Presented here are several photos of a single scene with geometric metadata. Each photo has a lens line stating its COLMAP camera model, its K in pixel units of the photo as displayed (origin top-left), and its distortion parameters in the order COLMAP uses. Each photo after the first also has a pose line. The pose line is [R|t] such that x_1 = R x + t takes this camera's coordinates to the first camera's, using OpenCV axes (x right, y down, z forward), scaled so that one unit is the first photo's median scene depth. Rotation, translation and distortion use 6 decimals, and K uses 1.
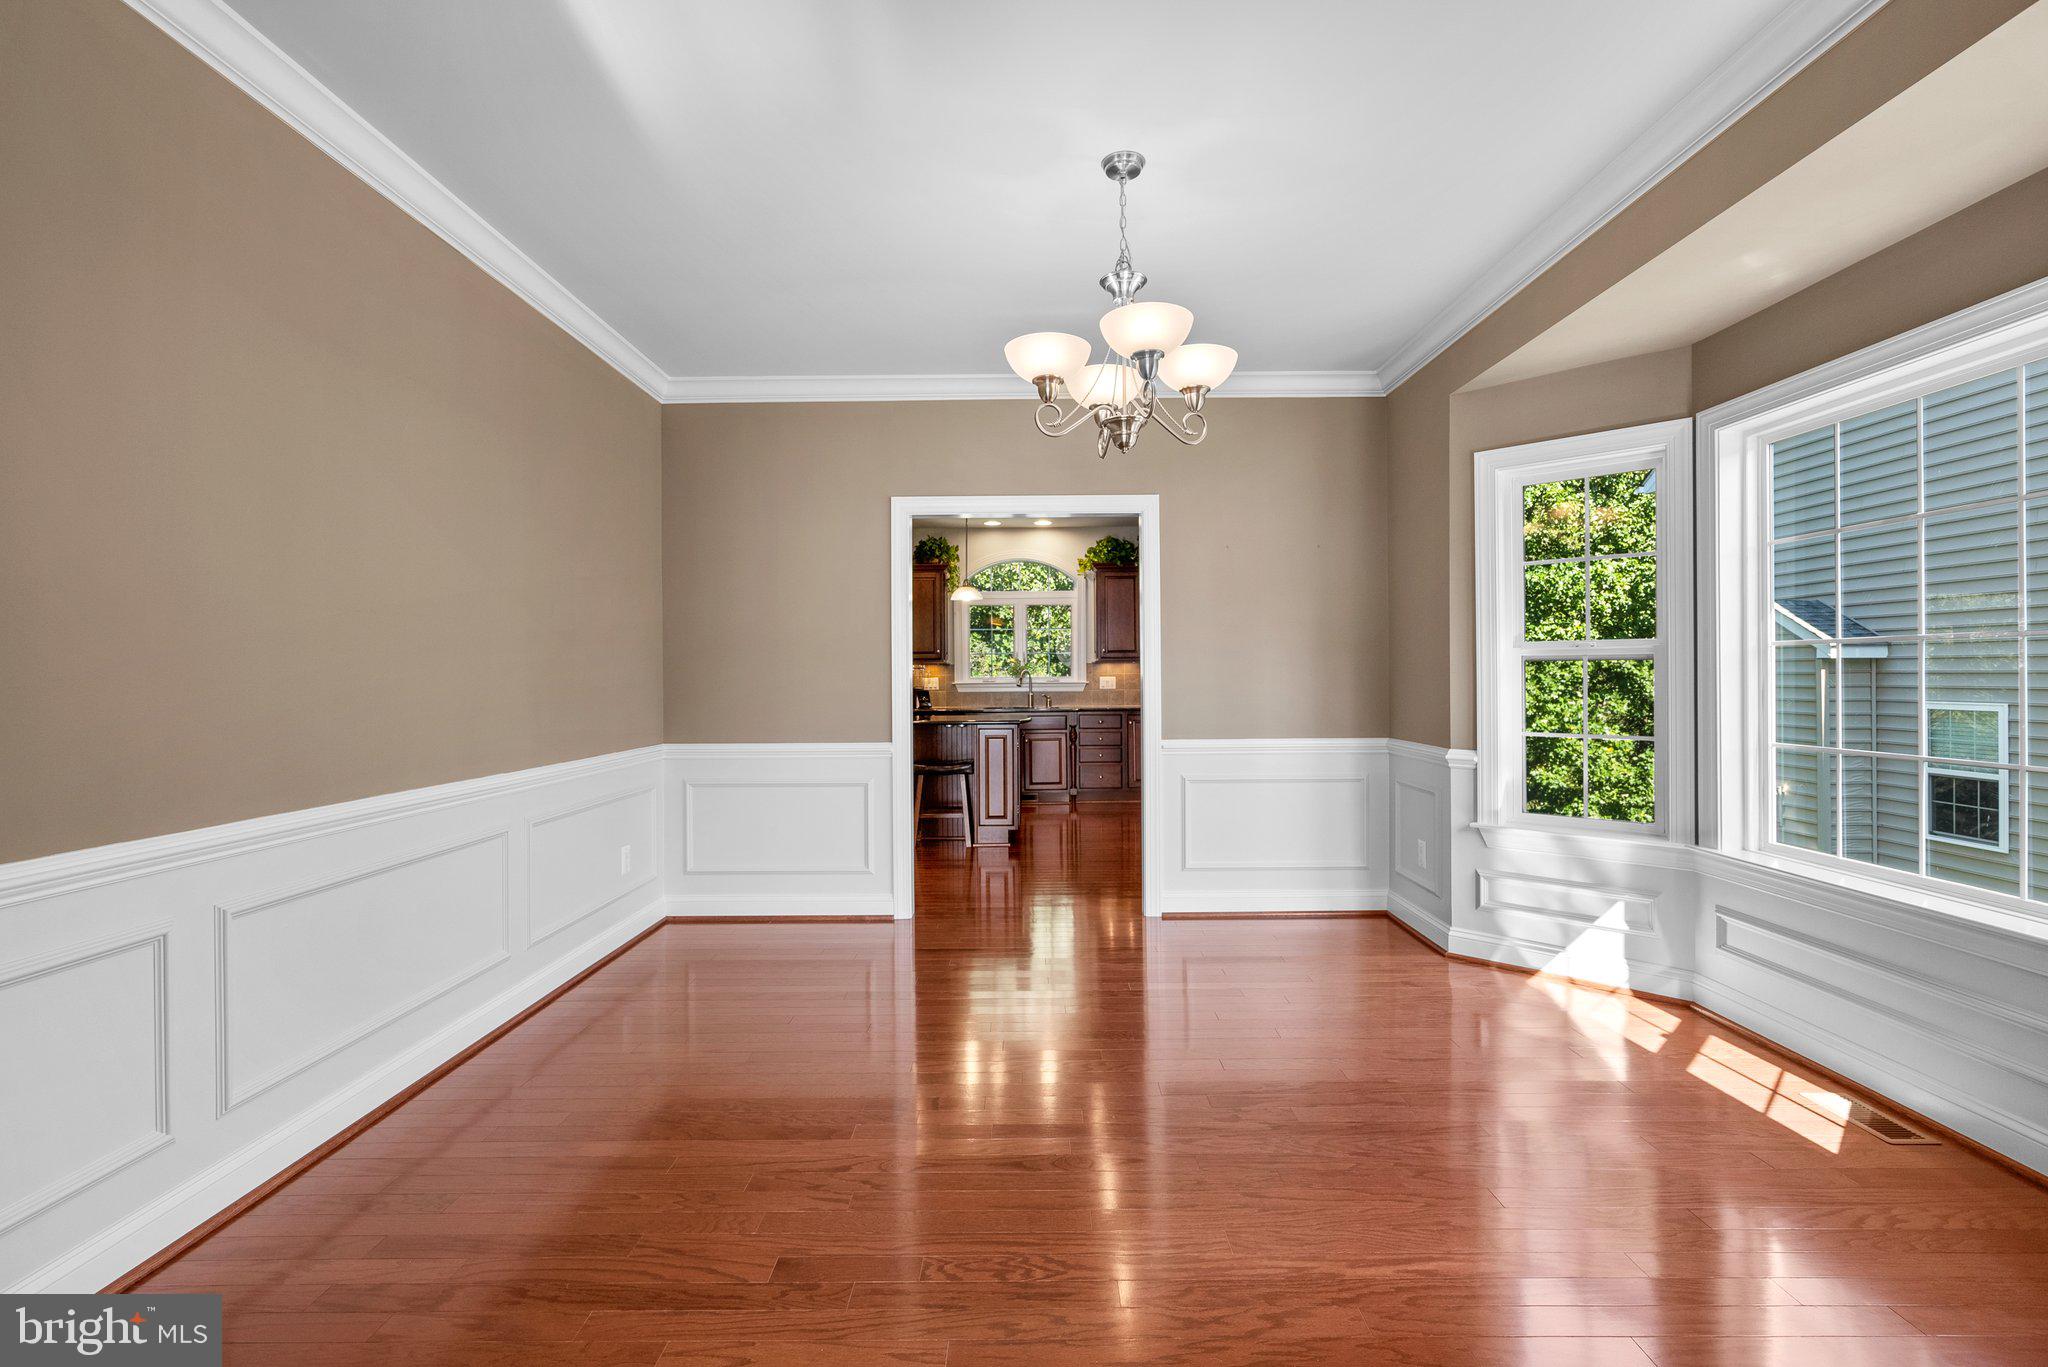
lens RADIAL K [[962.3, 0, 1024.1], [0, 962.3, 676.6], [0, 0, 1]] dist [-0.000799, 0.000377]
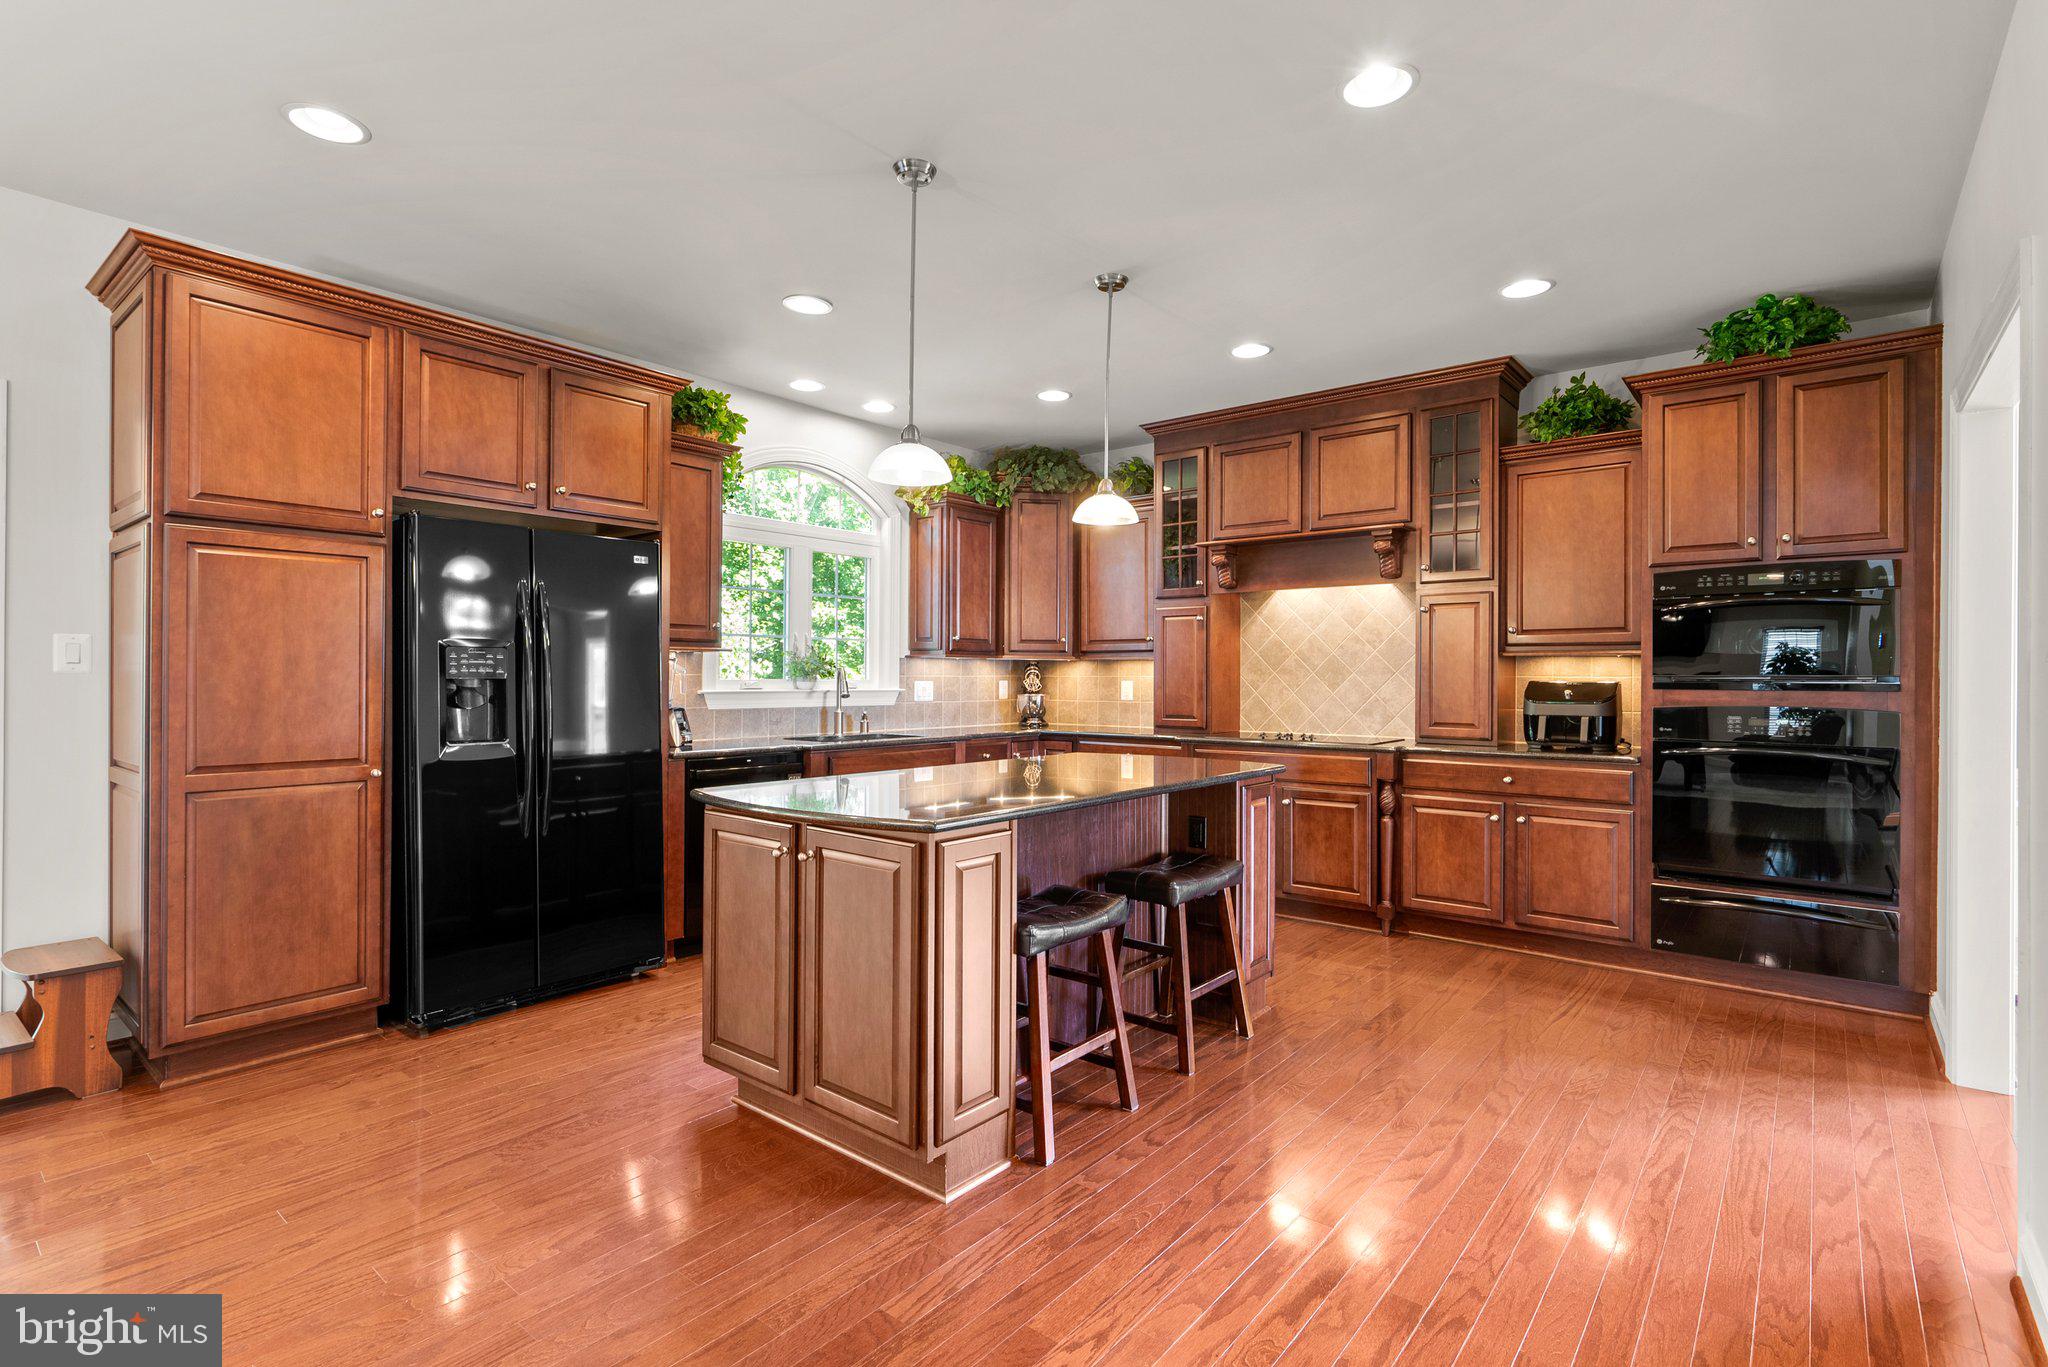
lens RADIAL K [[962.3, 0, 1024.1], [0, 962.3, 676.6], [0, 0, 1]] dist [-0.000799, 0.000377]
pose [[0.621881, 0.014171, 0.782983, -0.975516], [-0.008641, 0.999900, -0.011234, 0.009676], [-0.783064, 0.000221, 0.621941, 1.519335]]
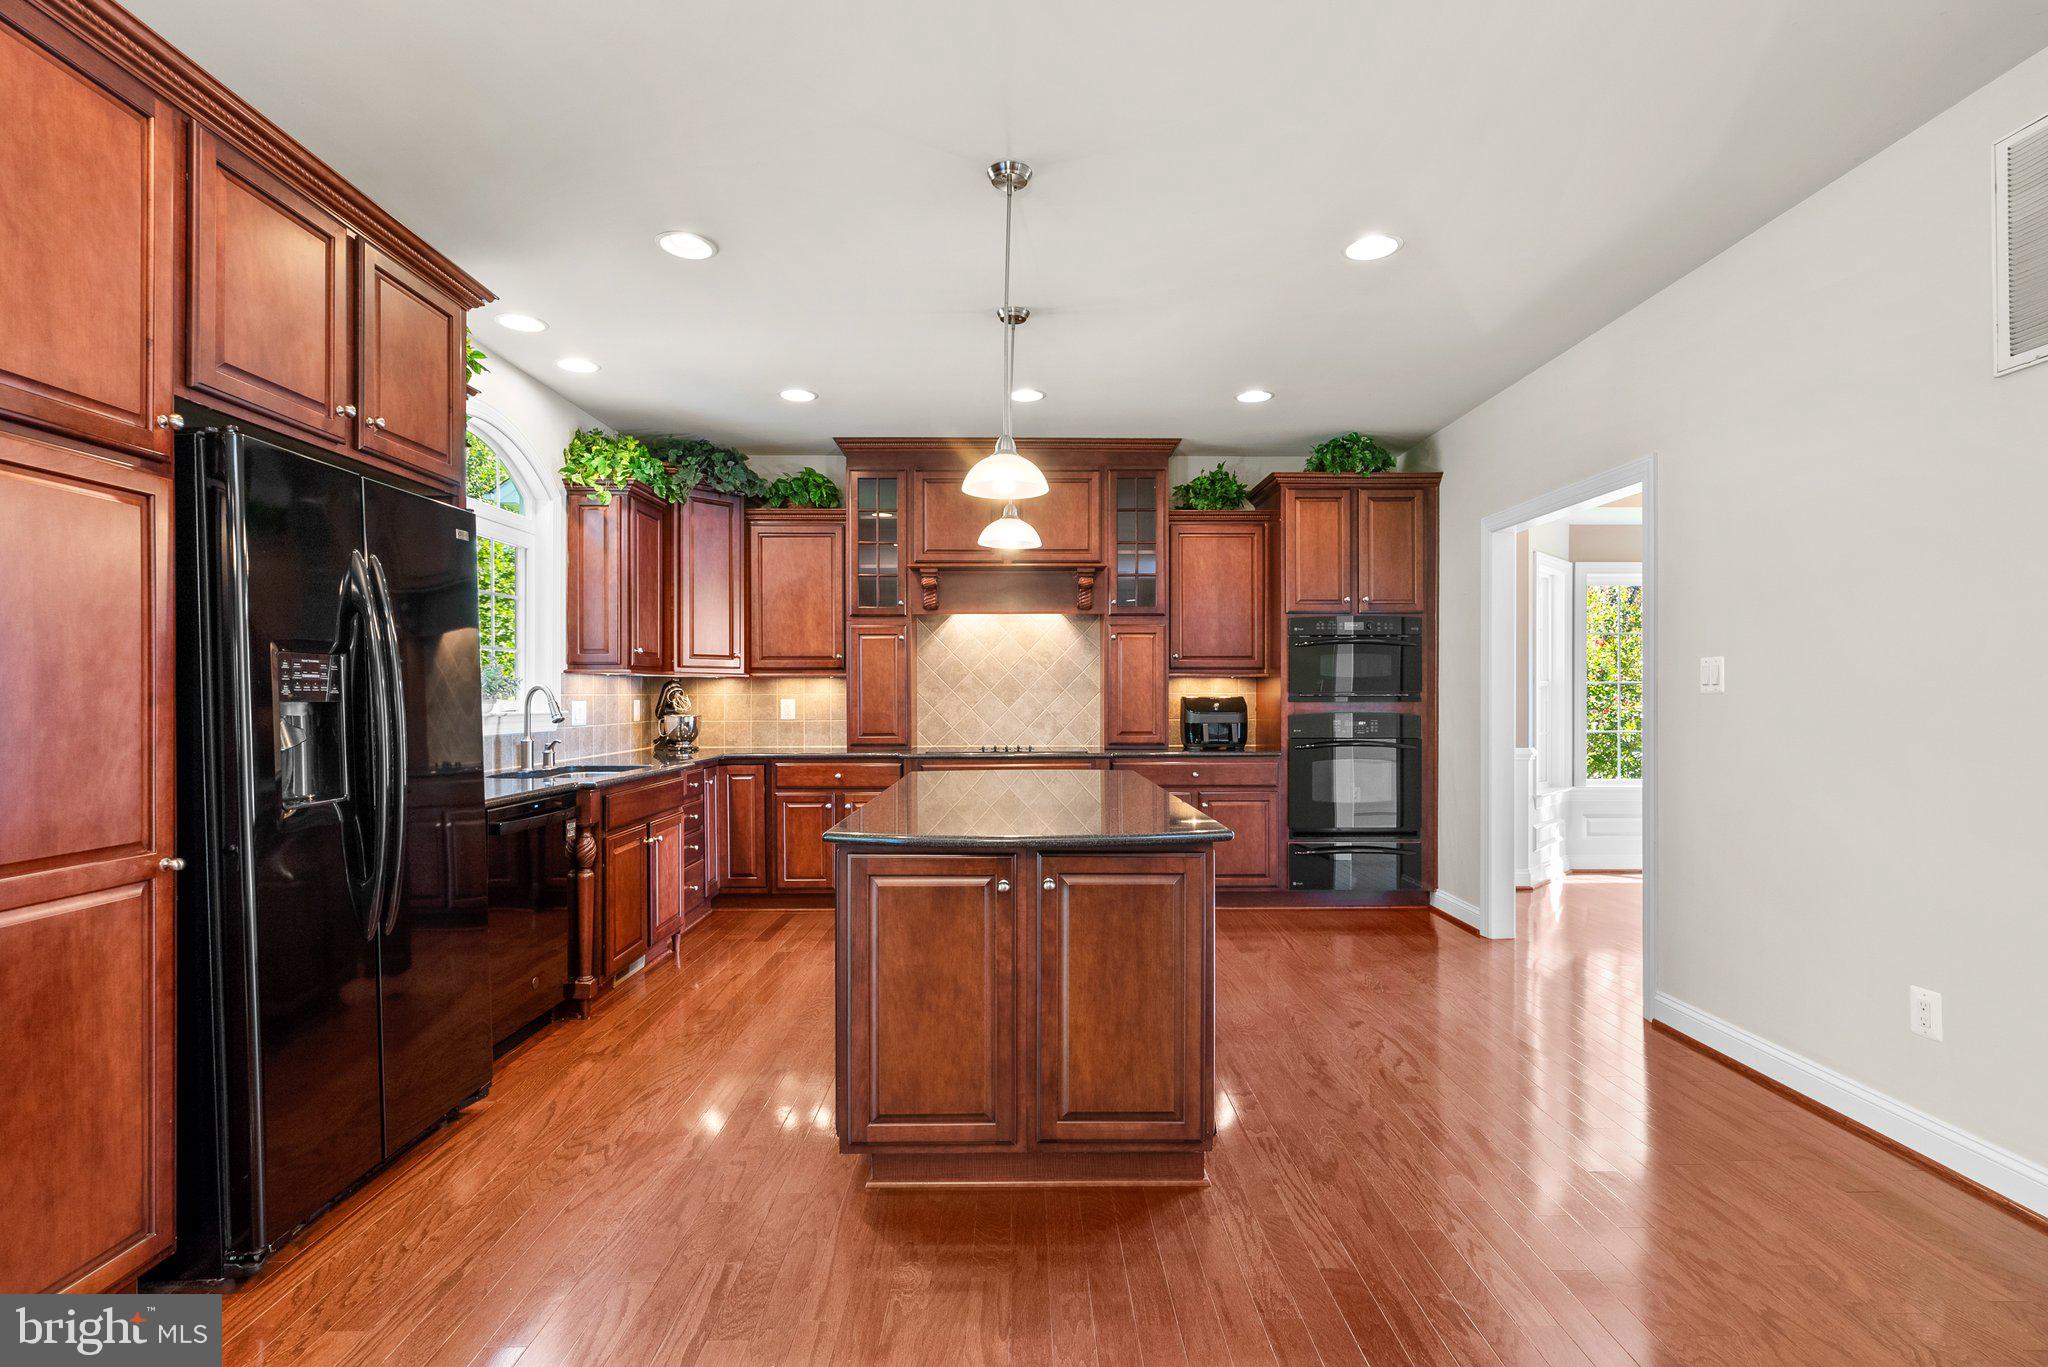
lens RADIAL K [[969.2, 0, 1031.5], [0, 969.2, 698.2], [0, 0, 1]] dist [-0.002040, 0.000575]
pose [[-0.023237, 0.008186, 0.999696, -1.190425], [0.004291, 0.999958, -0.008088, 0.010130], [-0.999721, 0.004101, -0.023271, 2.093215]]
